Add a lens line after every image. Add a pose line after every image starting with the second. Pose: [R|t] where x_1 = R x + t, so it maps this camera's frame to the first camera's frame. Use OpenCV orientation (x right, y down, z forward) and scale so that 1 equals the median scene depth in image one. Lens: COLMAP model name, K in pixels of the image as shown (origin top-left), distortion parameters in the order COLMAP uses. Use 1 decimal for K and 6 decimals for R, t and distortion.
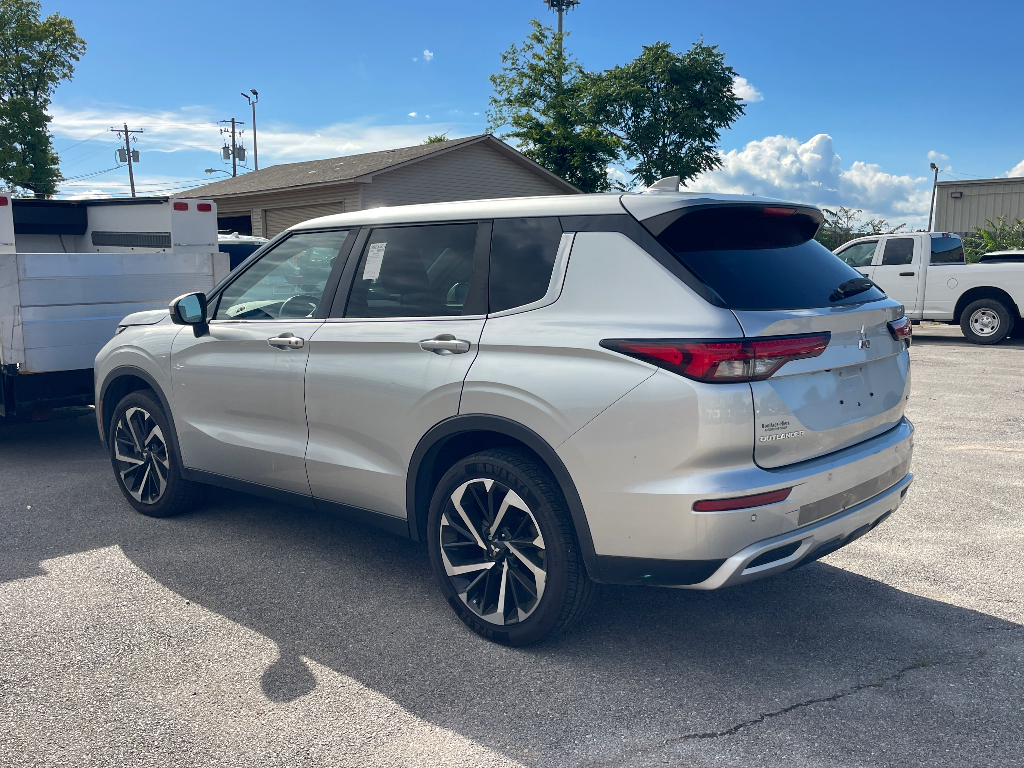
lens RADIAL K [[925.2, 0, 512.0], [0, 925.2, 384.0], [0, 0, 1]] dist [0.109472, -0.188671]
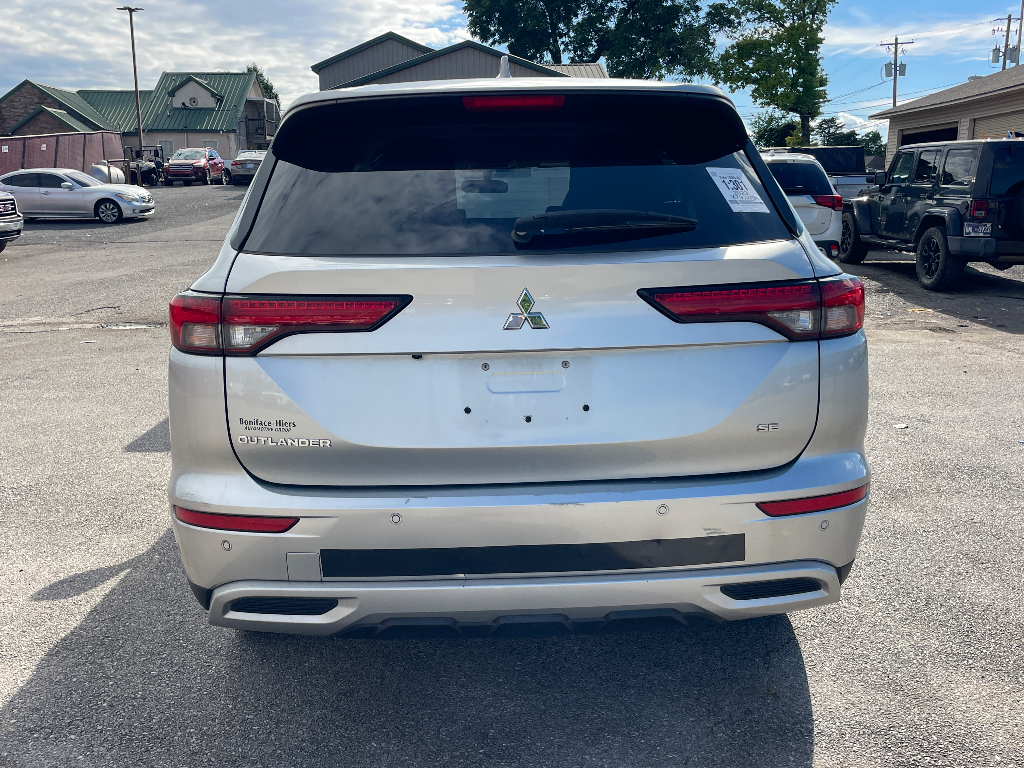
lens RADIAL K [[948.7, 0, 512.0], [0, 948.7, 384.0], [0, 0, 1]] dist [-0.009401, -0.031502]
pose [[0.669341, 0.137519, -0.730117, 0.079296], [-0.077566, 0.990285, 0.115413, -0.006878], [0.738895, -0.020619, 0.673505, 0.058372]]
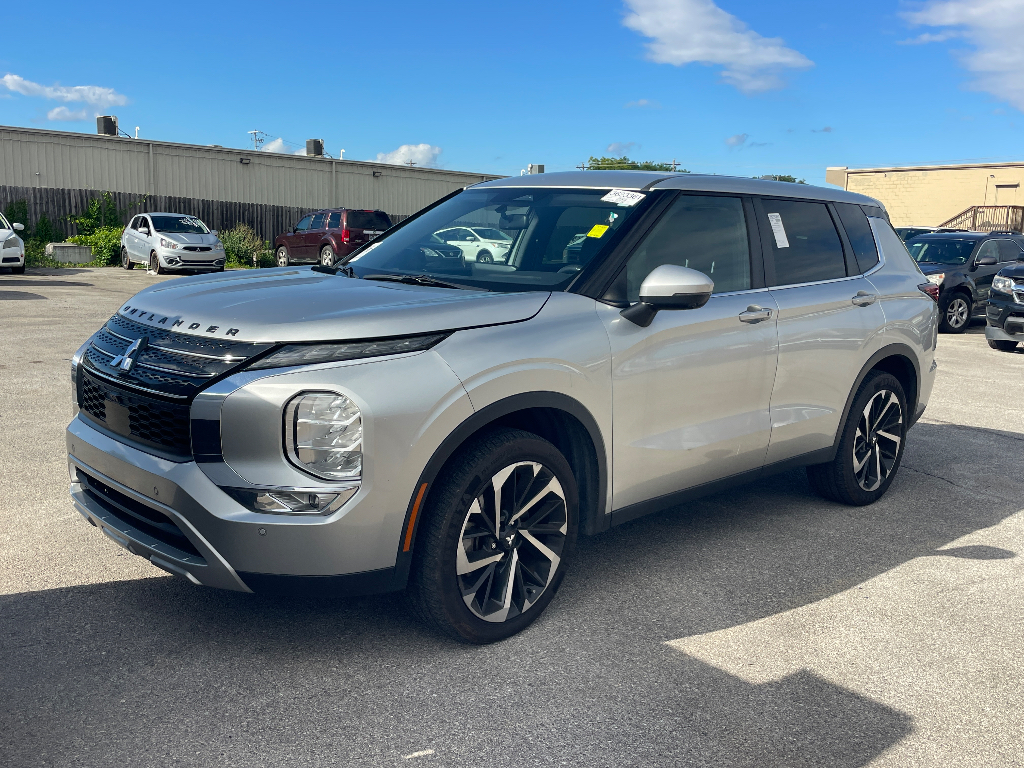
lens RADIAL K [[925.2, 0, 512.0], [0, 925.2, 384.0], [0, 0, 1]] dist [0.109472, -0.188671]
pose [[0.066124, -0.152289, 0.986121, -1.378475], [0.090647, 0.985115, 0.146055, -0.156761], [-0.993685, 0.079732, 0.078945, 1.350020]]
